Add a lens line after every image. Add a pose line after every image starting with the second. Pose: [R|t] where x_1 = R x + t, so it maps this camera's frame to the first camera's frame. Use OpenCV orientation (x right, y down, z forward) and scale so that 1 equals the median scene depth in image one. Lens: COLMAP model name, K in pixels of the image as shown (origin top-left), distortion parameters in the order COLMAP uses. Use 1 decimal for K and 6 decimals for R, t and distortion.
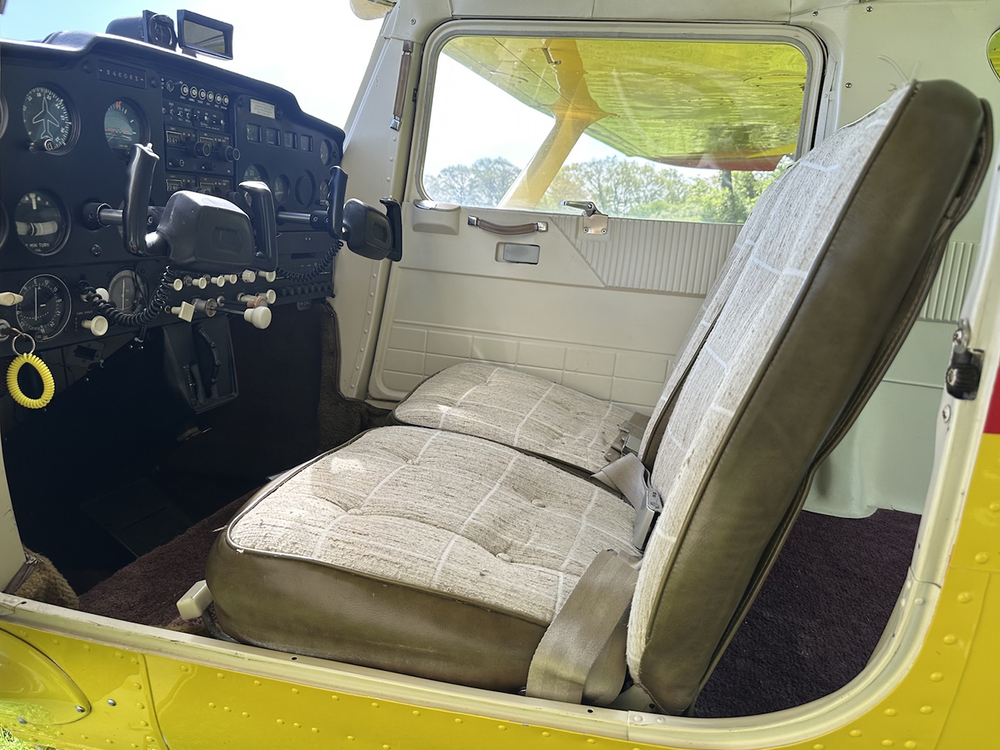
lens RADIAL K [[695.3, 0, 500.0], [0, 695.3, 375.0], [0, 0, 1]] dist [0.043173, -0.087139]
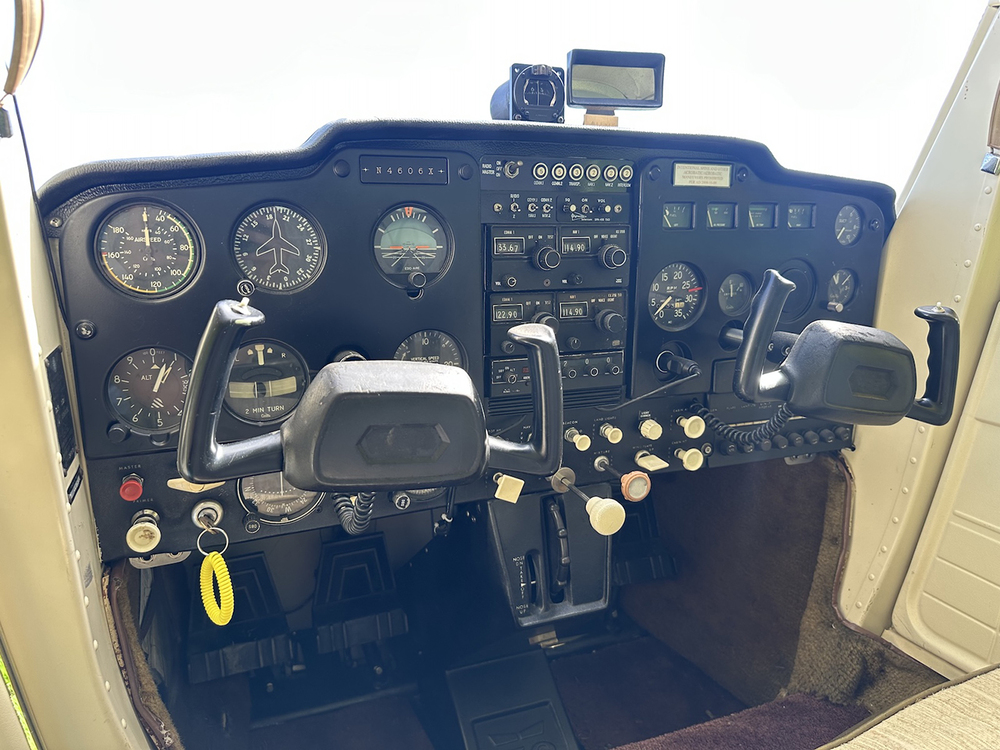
lens RADIAL K [[695.3, 0, 500.0], [0, 695.3, 375.0], [0, 0, 1]] dist [0.043173, -0.087139]
pose [[0.603606, 0.107796, -0.789962, 0.073622], [-0.149015, 0.988611, 0.021041, -0.203417], [0.783233, 0.105016, 0.612795, 0.528118]]
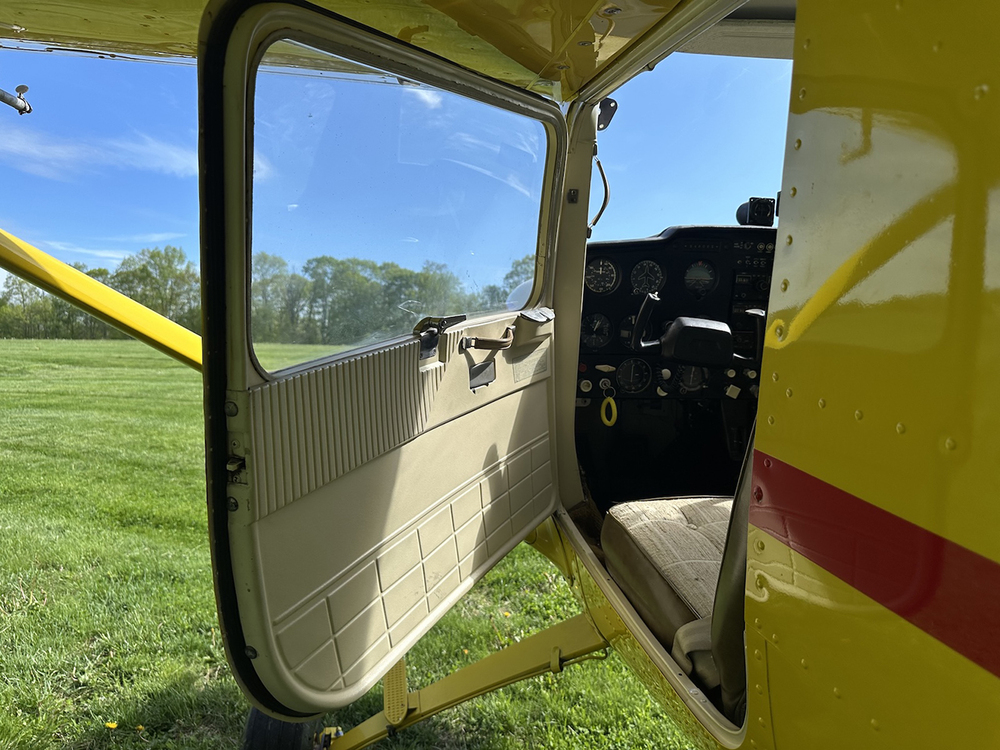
lens RADIAL K [[695.3, 0, 500.0], [0, 695.3, 375.0], [0, 0, 1]] dist [0.043173, -0.087139]
pose [[0.373095, 0.106001, -0.921718, 0.686109], [-0.223369, 0.974493, 0.021654, -0.044620], [0.900503, 0.197804, 0.387256, -0.024385]]
